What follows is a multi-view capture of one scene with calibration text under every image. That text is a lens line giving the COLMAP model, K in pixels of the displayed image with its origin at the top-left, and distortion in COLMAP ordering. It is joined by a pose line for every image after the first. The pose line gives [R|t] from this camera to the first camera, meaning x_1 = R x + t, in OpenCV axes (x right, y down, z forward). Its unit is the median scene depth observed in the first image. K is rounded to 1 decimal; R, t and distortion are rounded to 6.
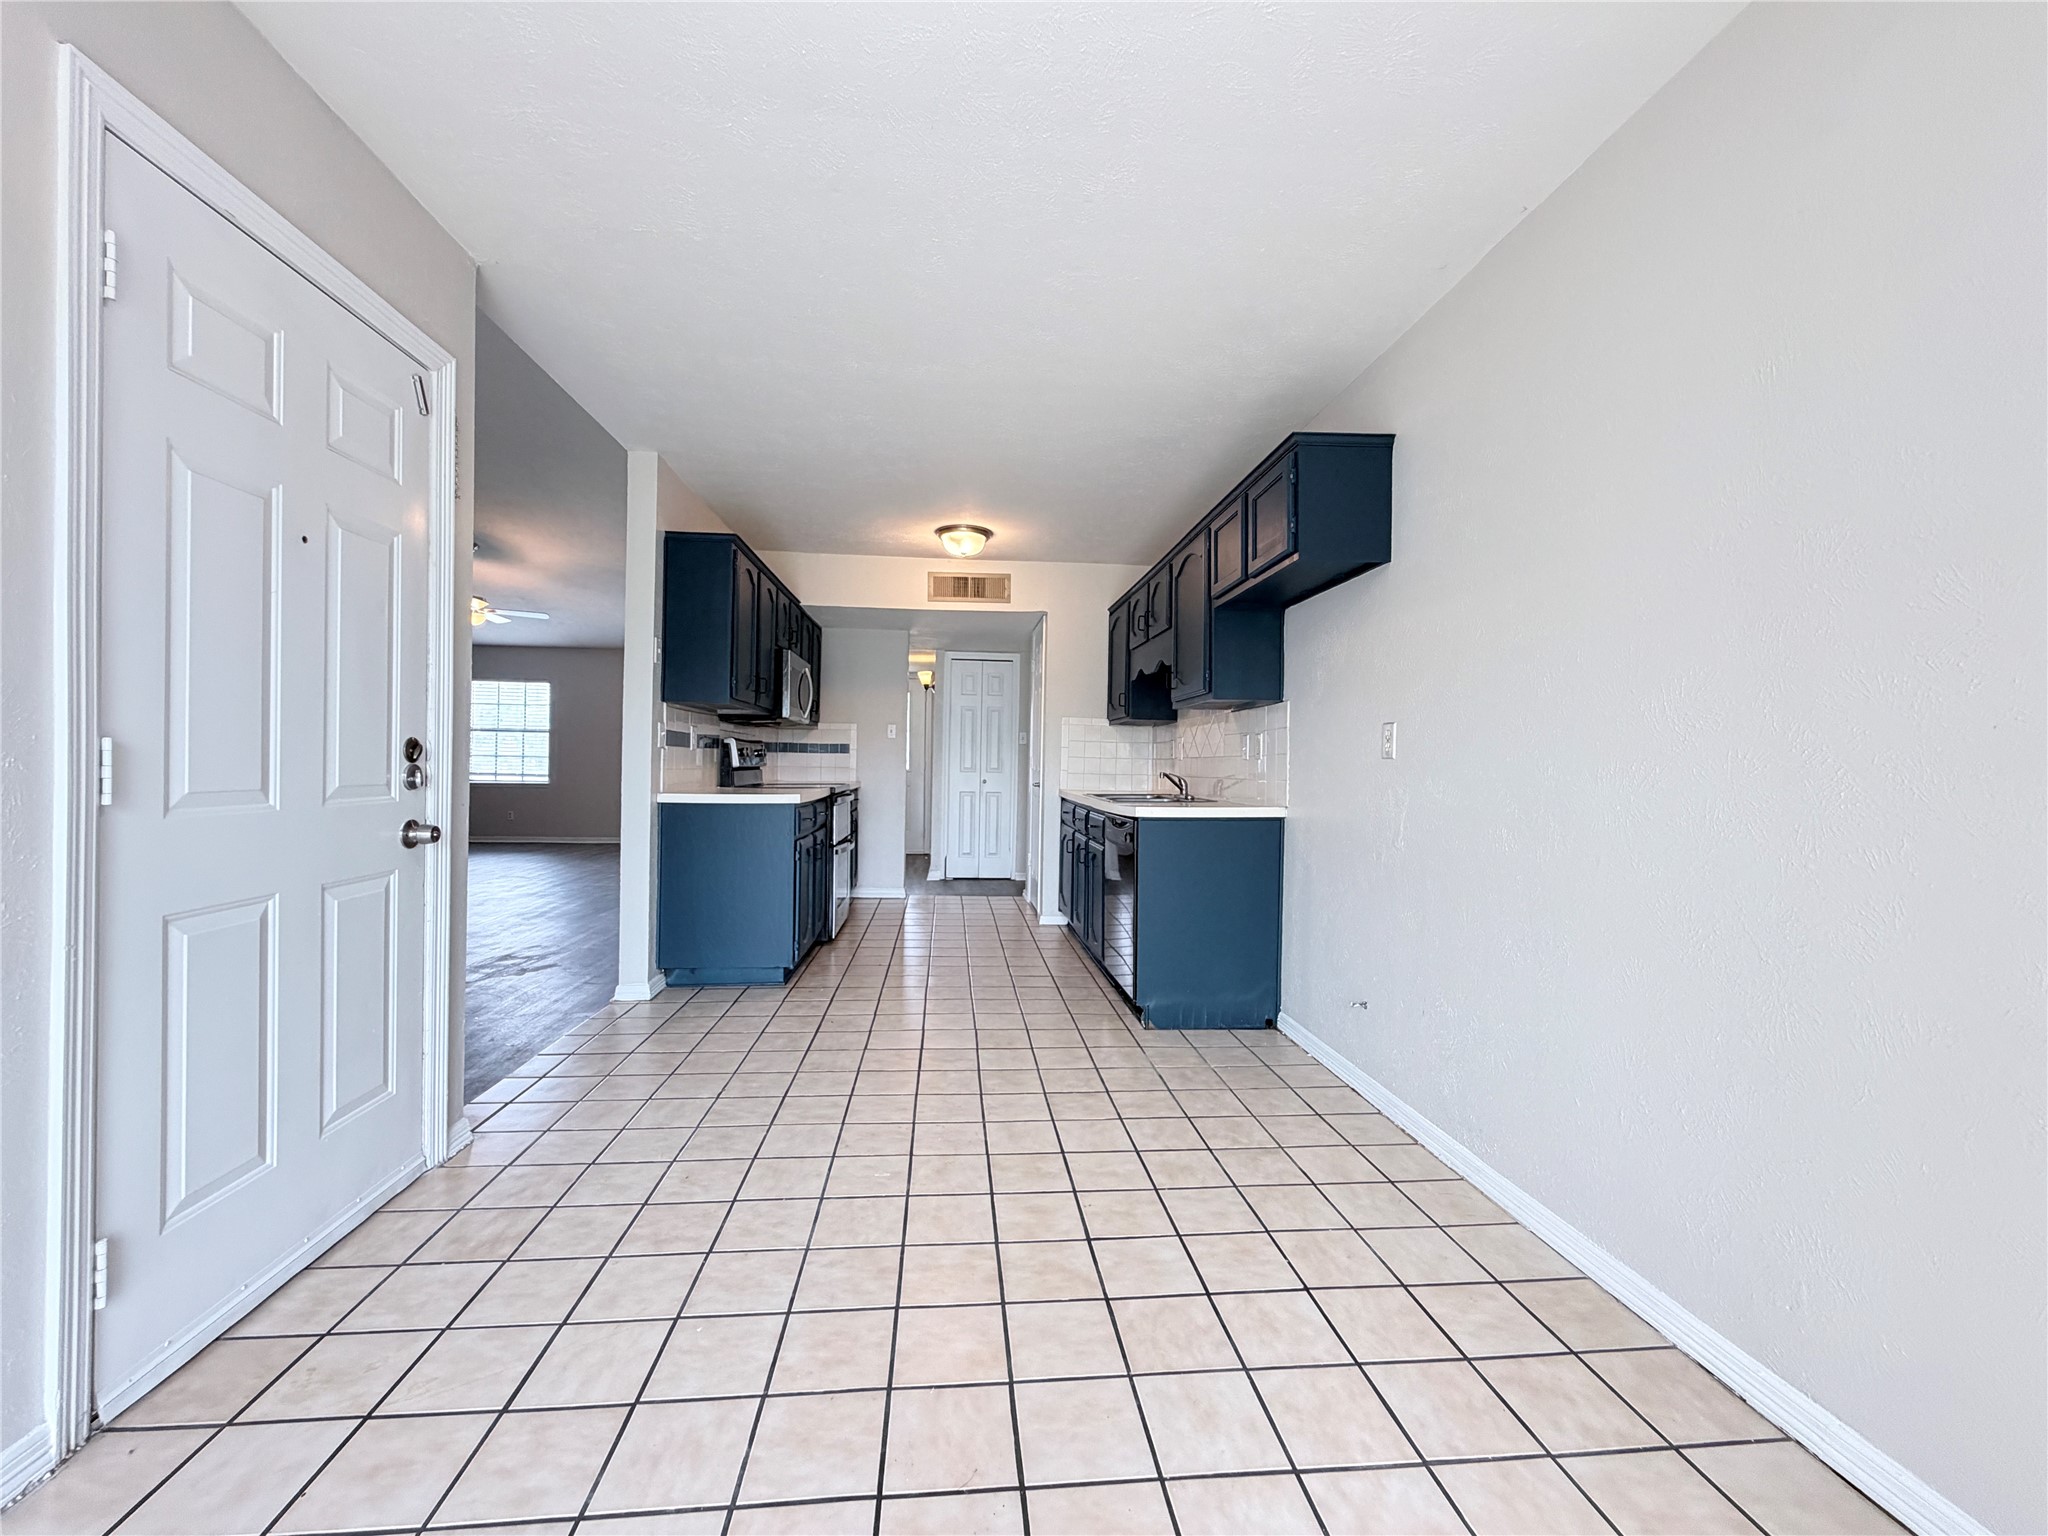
lens RADIAL K [[817.6, 0, 1020.0], [0, 817.6, 765.1], [0, 0, 1]] dist [0.000681, 0.000242]
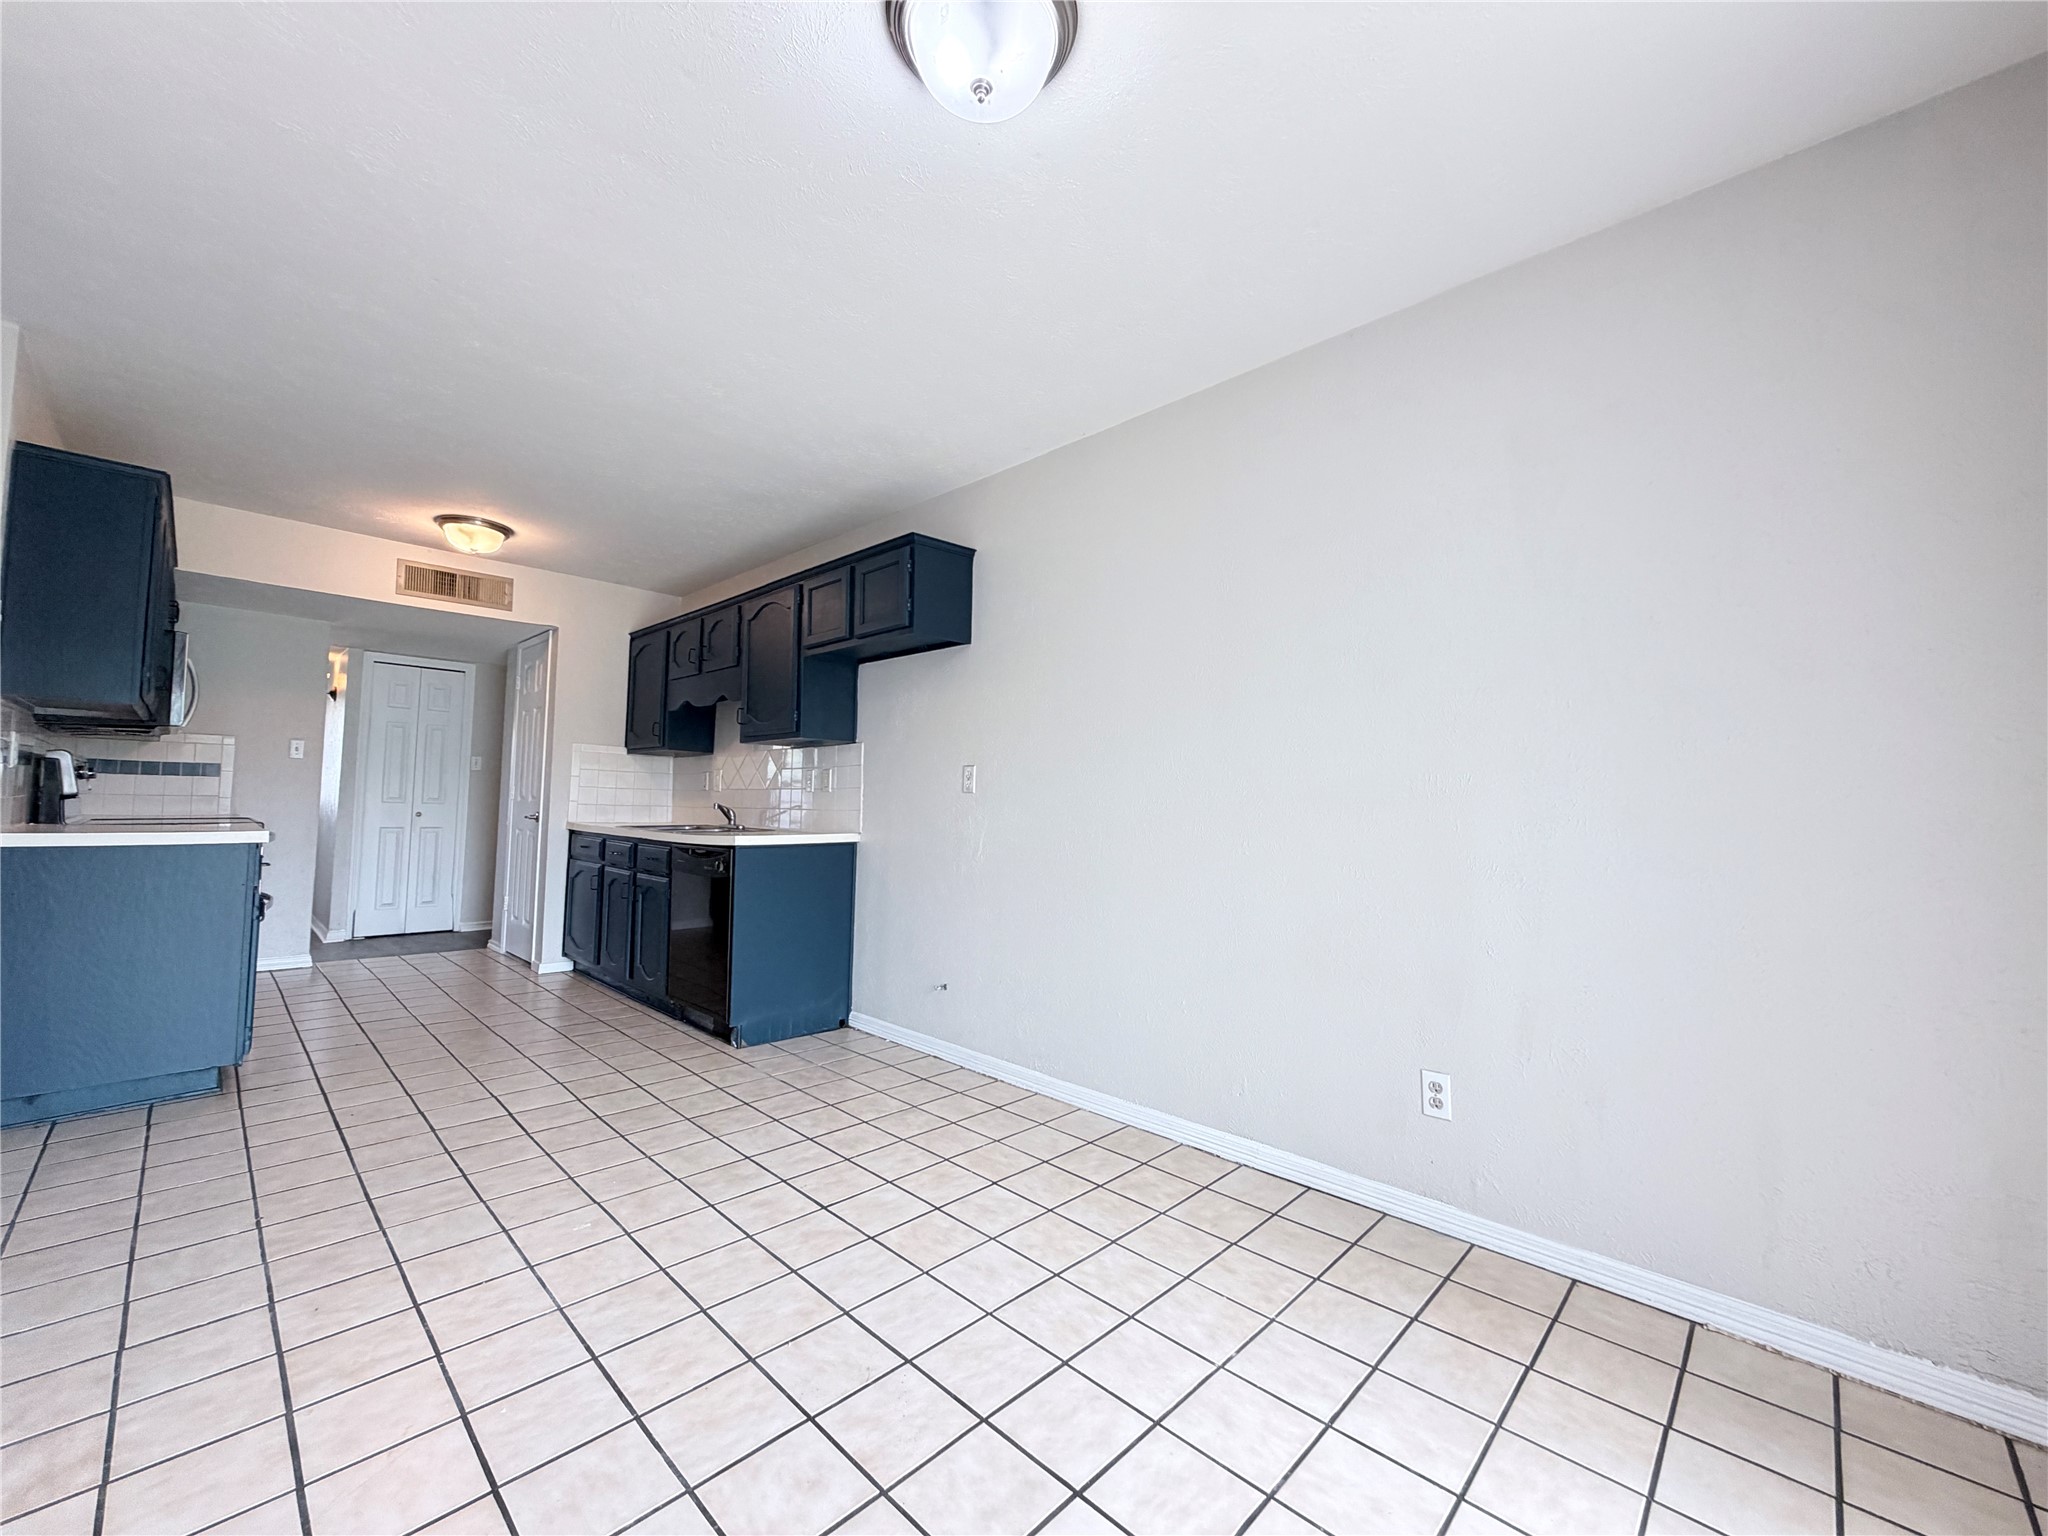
lens RADIAL K [[817.6, 0, 1020.0], [0, 817.6, 765.1], [0, 0, 1]] dist [0.000681, 0.000242]
pose [[0.762273, 0.032728, 0.646428, -0.255519], [-0.007440, 0.999098, -0.041809, 0.001266], [-0.647213, 0.027060, 0.761829, -0.040461]]
